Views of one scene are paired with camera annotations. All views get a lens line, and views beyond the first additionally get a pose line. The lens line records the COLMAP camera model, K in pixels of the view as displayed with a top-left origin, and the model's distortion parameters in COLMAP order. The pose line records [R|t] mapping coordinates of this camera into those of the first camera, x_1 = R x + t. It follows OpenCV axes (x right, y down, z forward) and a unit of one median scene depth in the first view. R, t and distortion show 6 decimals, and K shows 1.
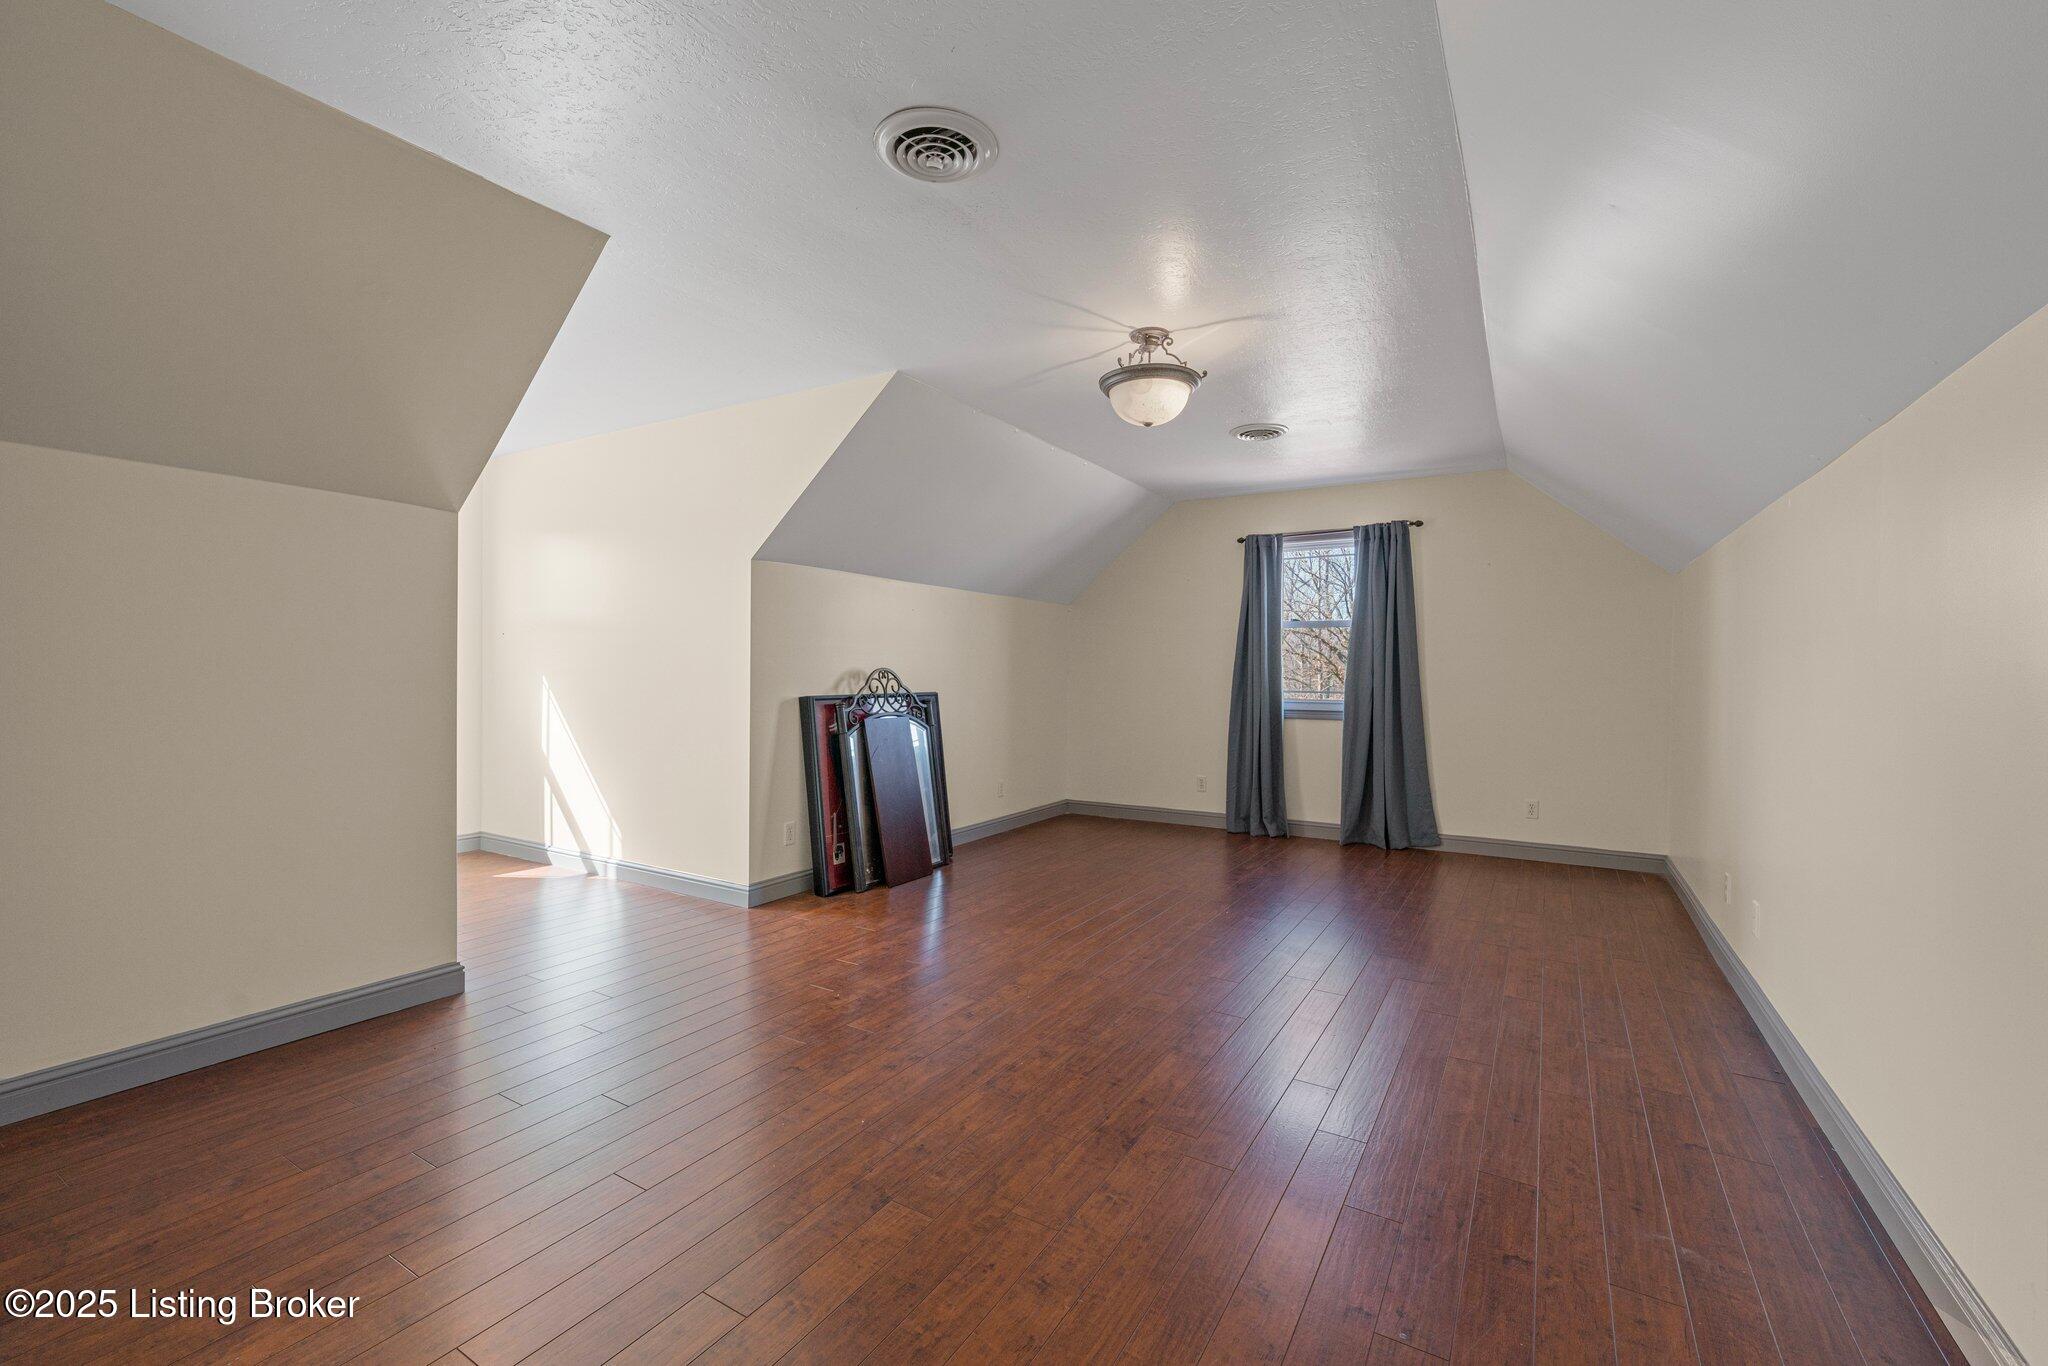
lens RADIAL K [[884.3, 0, 1024.0], [0, 884.3, 683.0], [0, 0, 1]] dist [0.000128, -0.000291]
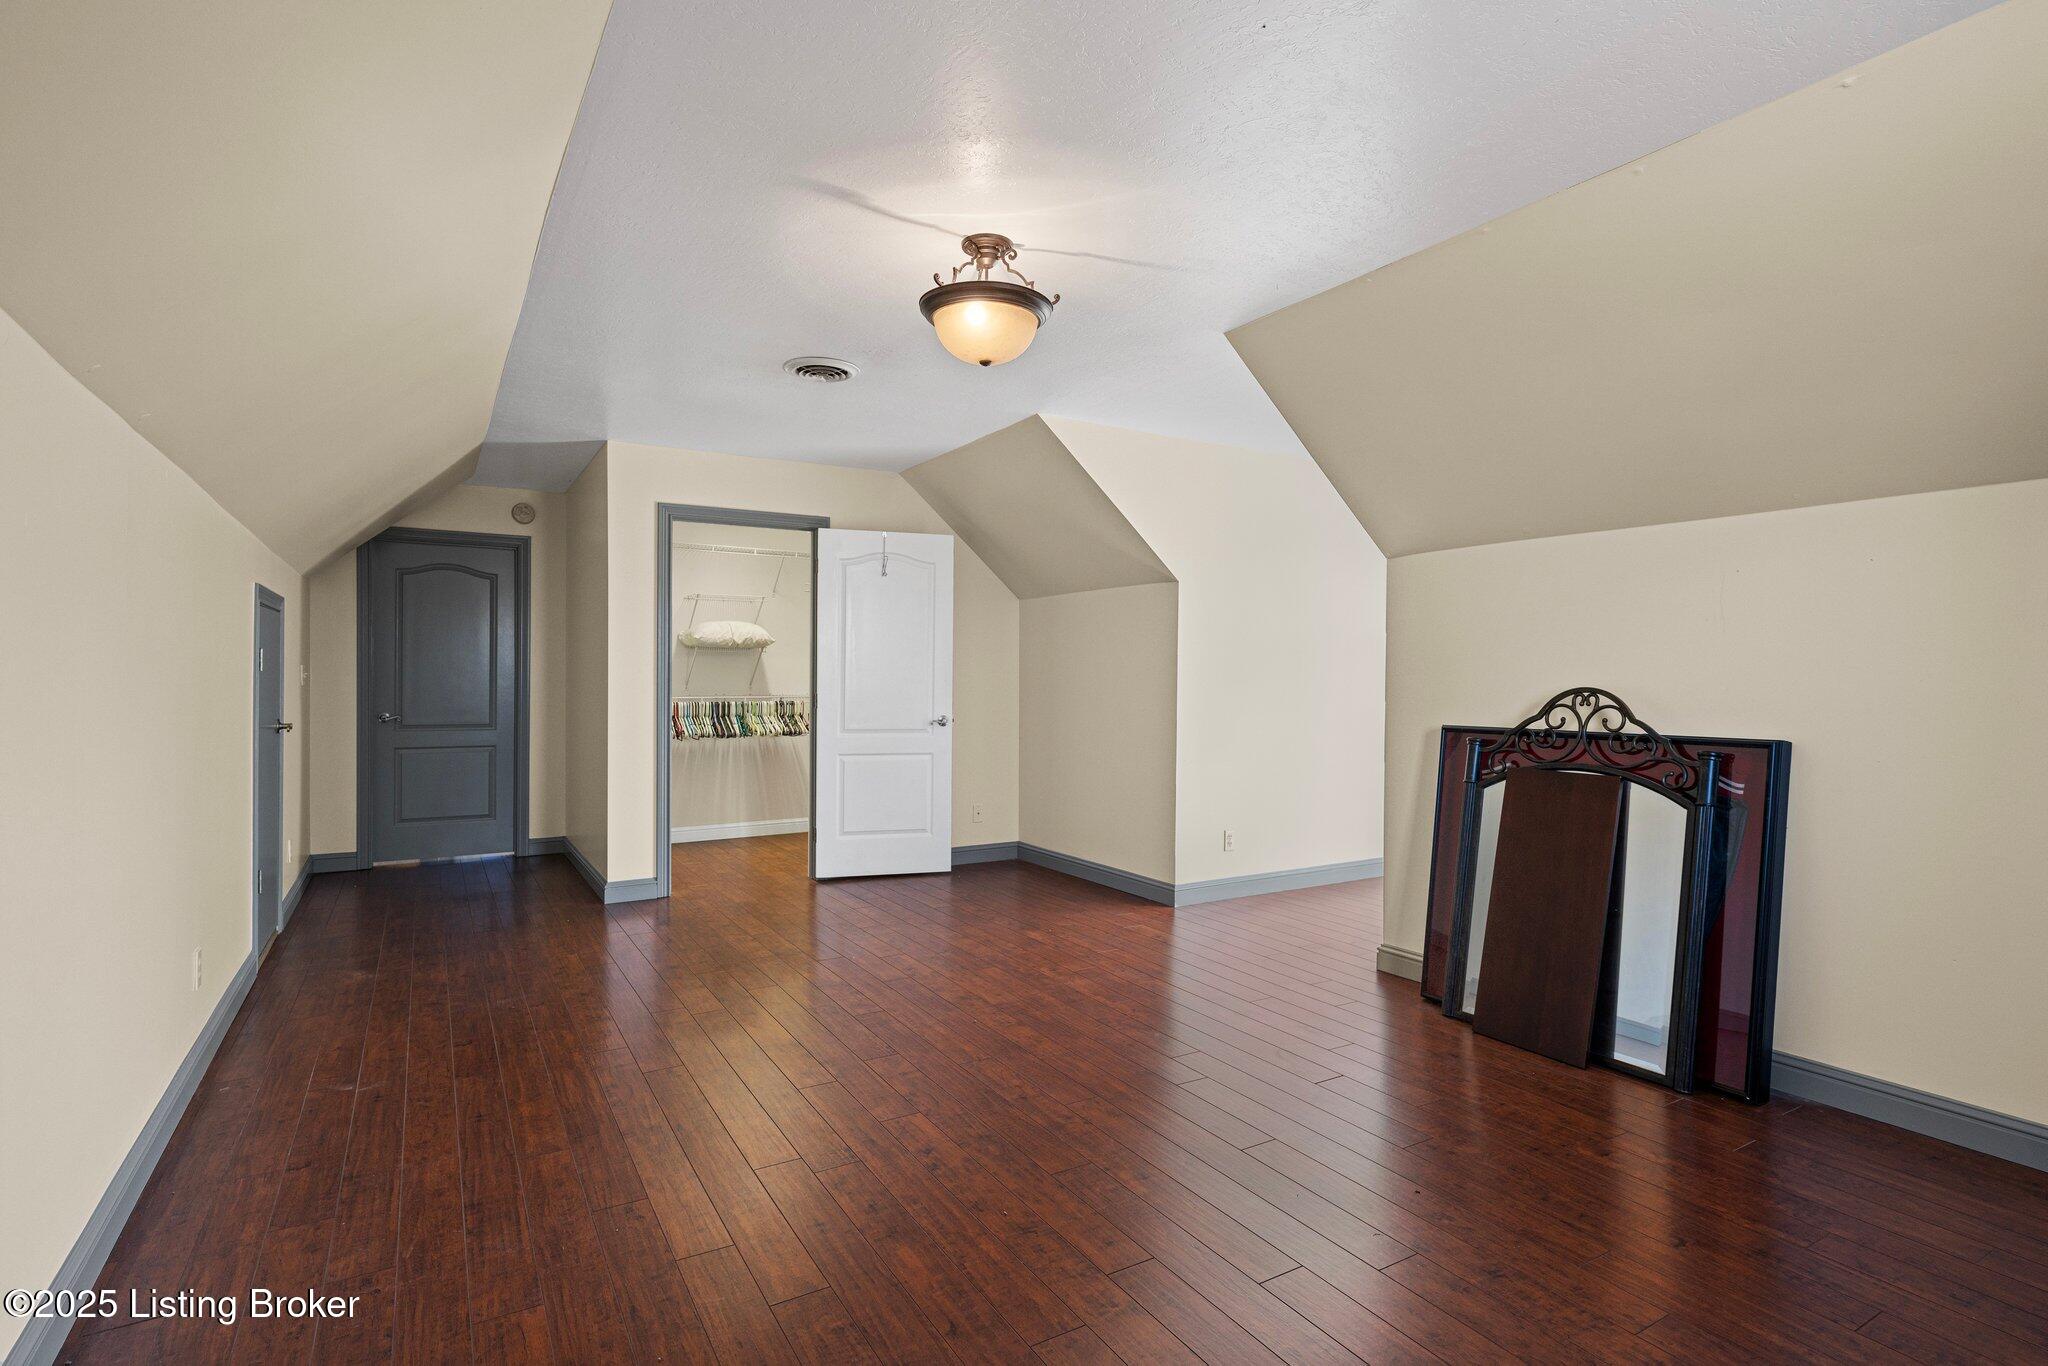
lens RADIAL K [[1036.3, 0, 1024.0], [0, 1036.3, 683.0], [0, 0, 1]] dist [0.021704, 0.000369]
pose [[-0.490576, -0.006647, -0.871373, 0.992327], [-0.019350, 0.999807, 0.003267, -0.023539], [0.871183, 0.018463, -0.490610, 1.620870]]
